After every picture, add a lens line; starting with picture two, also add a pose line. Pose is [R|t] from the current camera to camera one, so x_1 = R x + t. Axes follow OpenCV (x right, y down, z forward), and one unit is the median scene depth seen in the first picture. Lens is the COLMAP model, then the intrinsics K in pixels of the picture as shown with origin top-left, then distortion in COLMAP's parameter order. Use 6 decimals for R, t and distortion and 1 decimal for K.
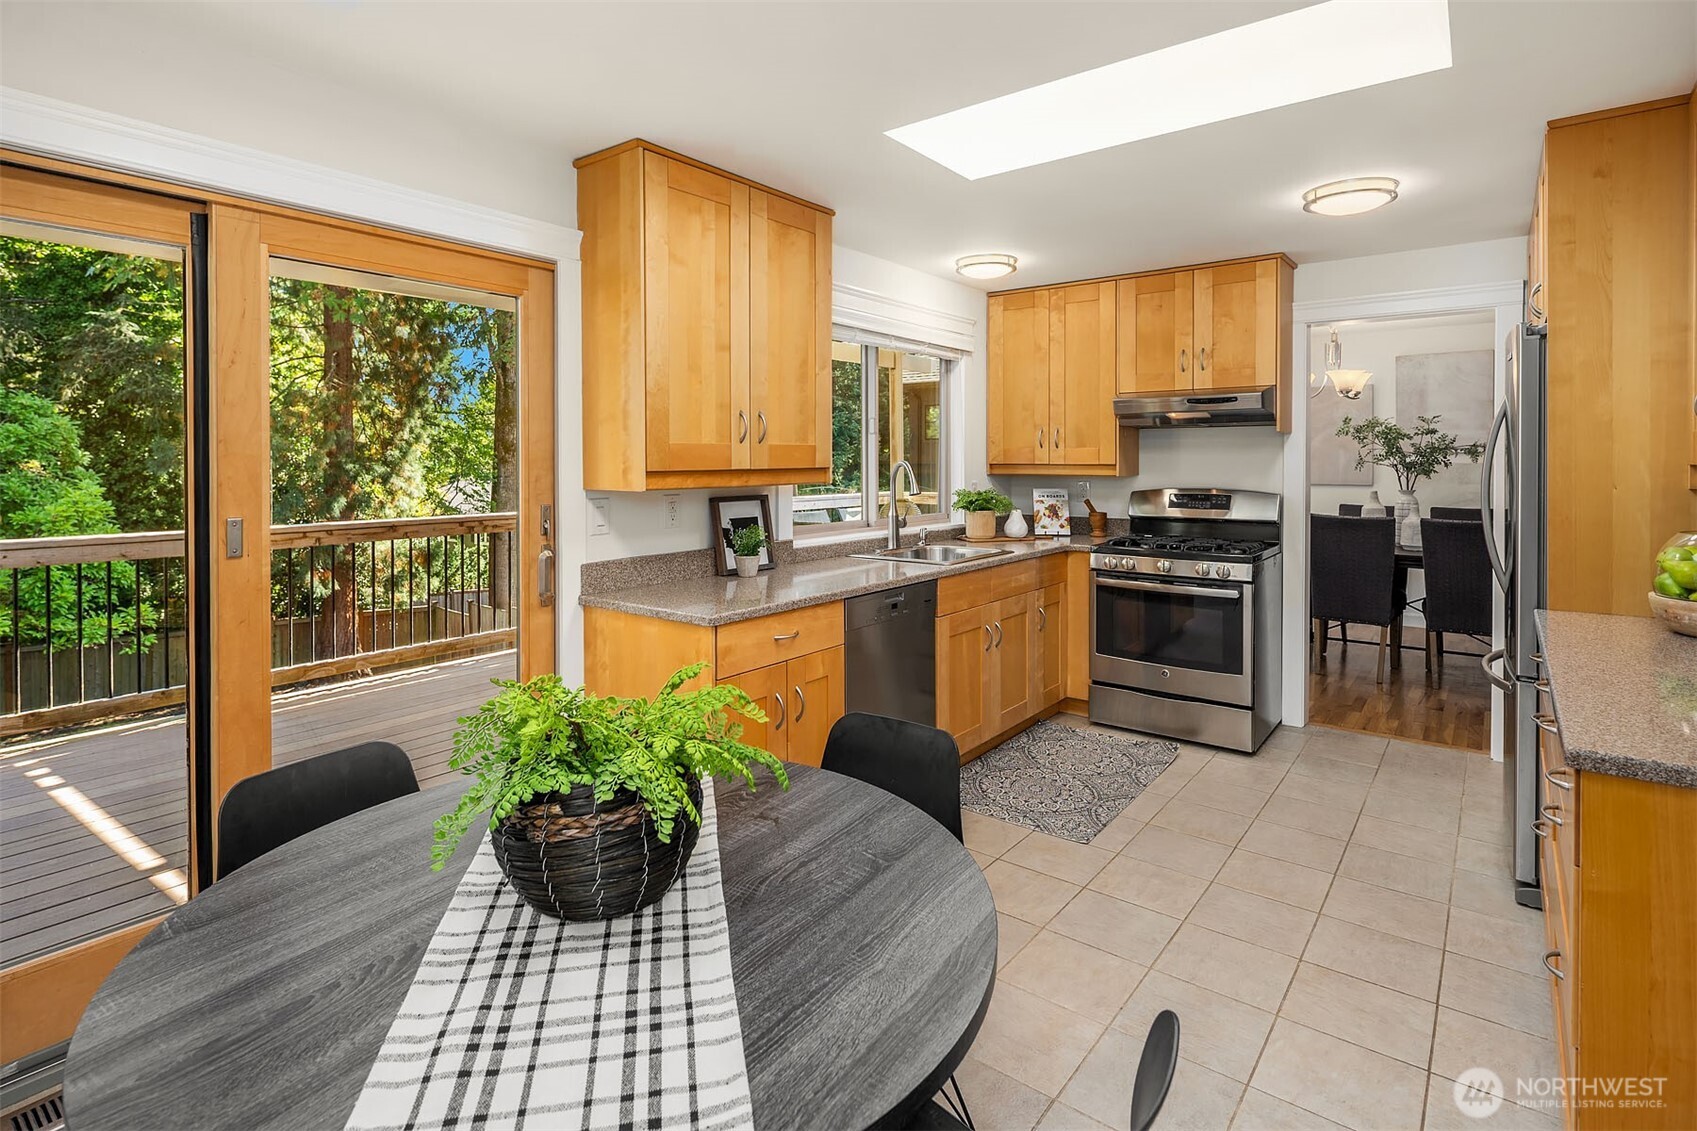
lens RADIAL K [[847.0, 0, 847.1], [0, 847.0, 472.1], [0, 0, 1]] dist [0.001826, 0.000245]
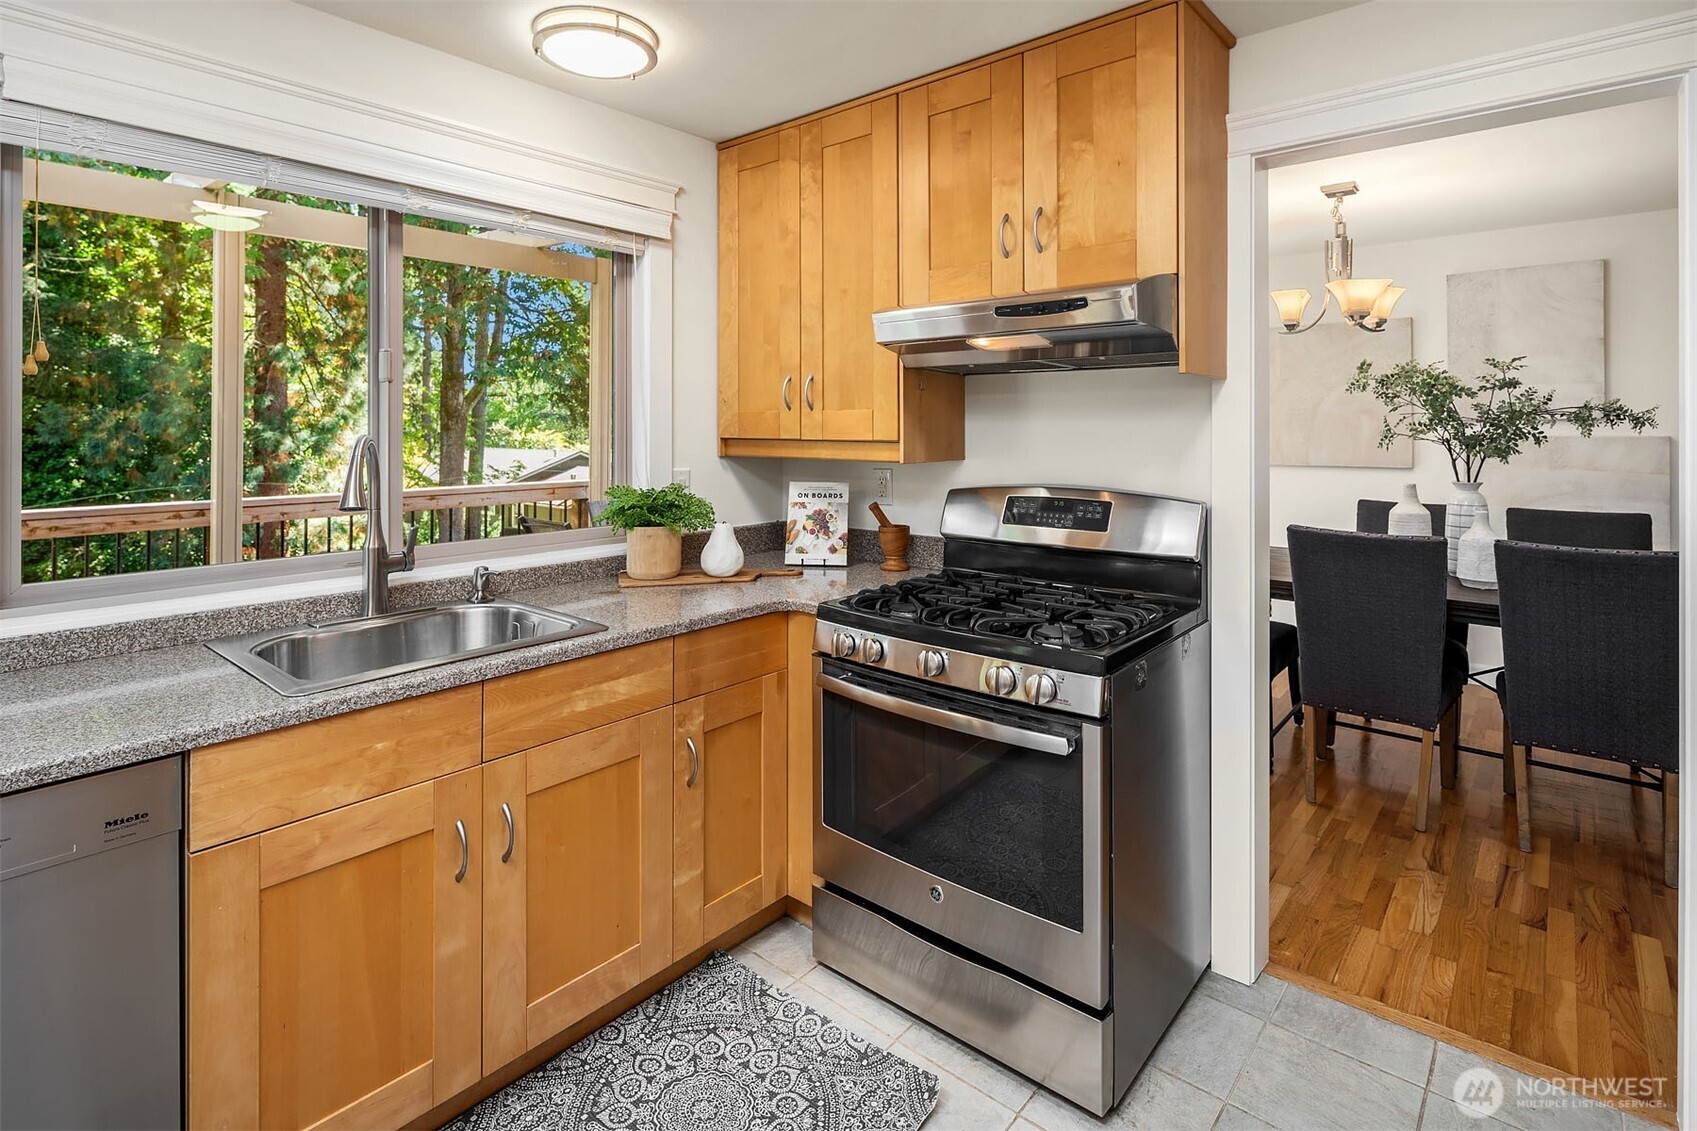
lens RADIAL K [[831.8, 0, 848.7], [0, 831.8, 423.5], [0, 0, 1]] dist [-0.003220, -0.001087]
pose [[0.998617, 0.001143, -0.052563, 0.297937], [-0.002133, 0.999821, -0.018785, -0.009550], [0.052532, 0.018871, 0.998441, 0.456923]]
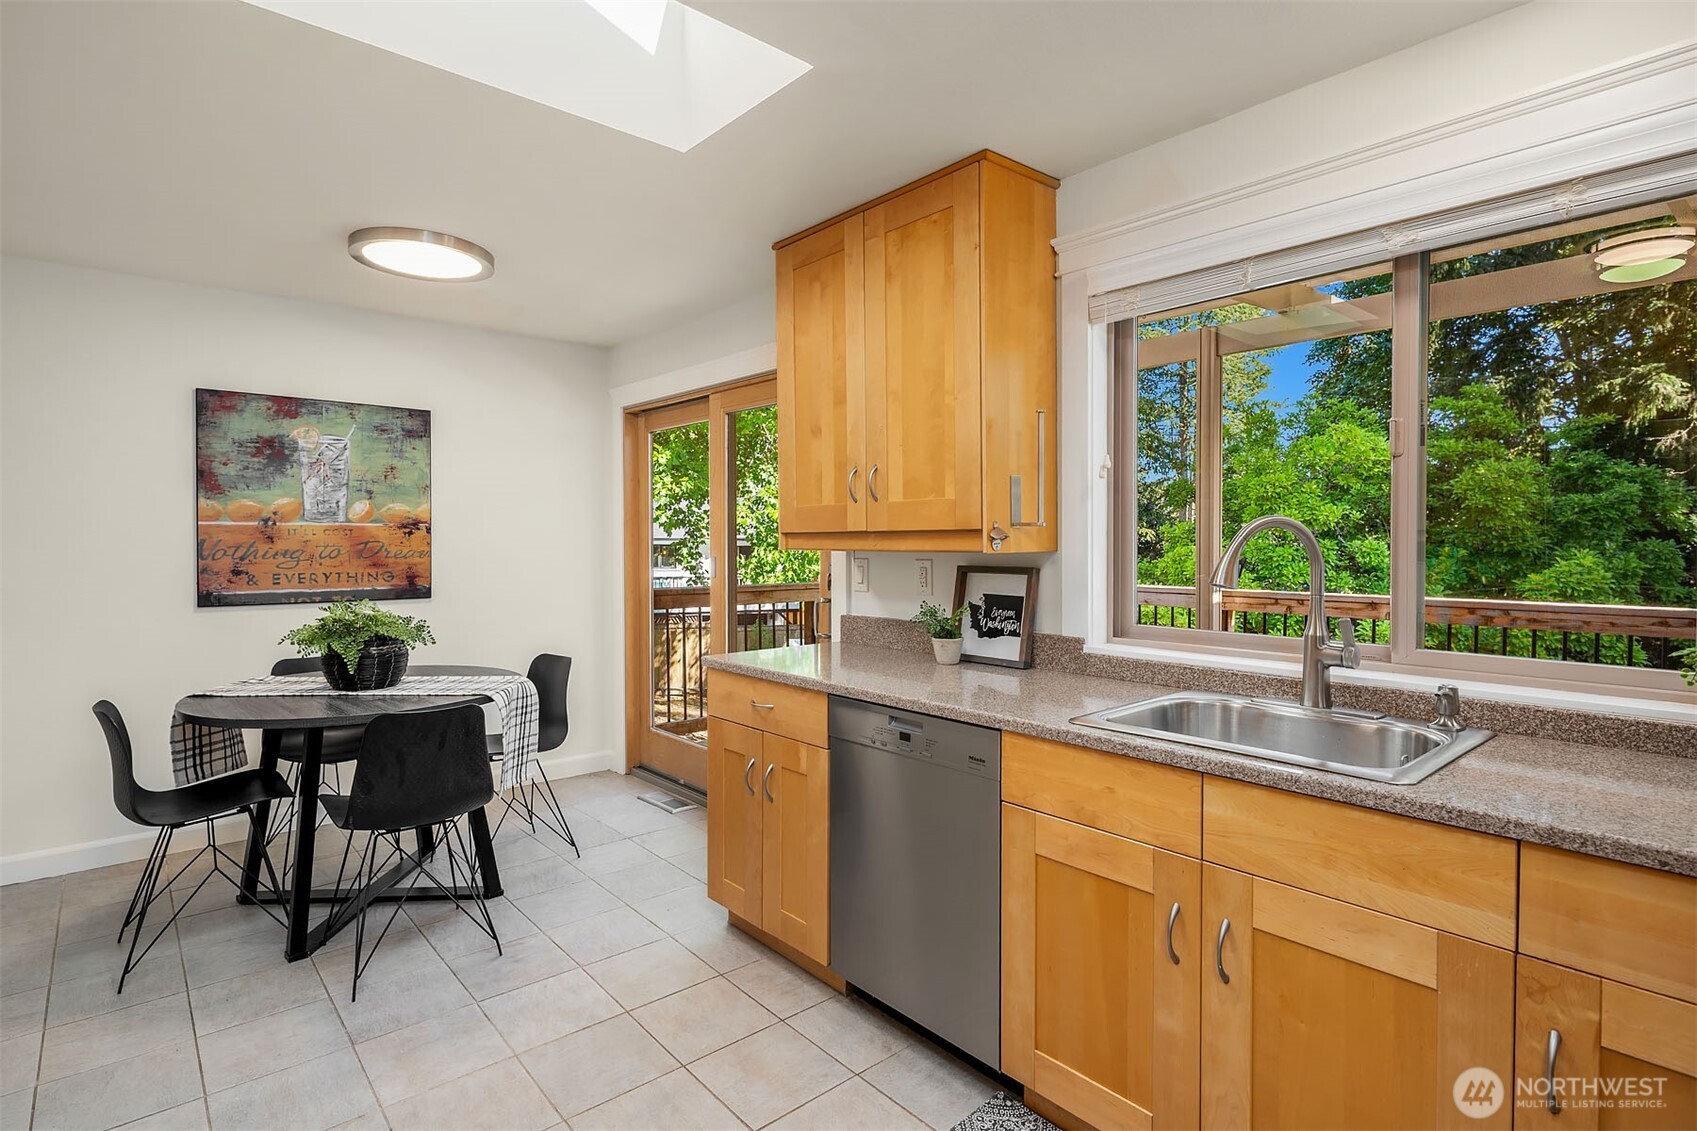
lens RADIAL K [[831.3, 0, 848.5], [0, 831.3, 565.5], [0, 0, 1]] dist [-0.000198, -0.000019]
pose [[-0.197075, 0.032542, -0.979848, 0.451305], [-0.012356, 0.999287, 0.035673, 0.000938], [0.980311, 0.019137, -0.196532, 0.698908]]
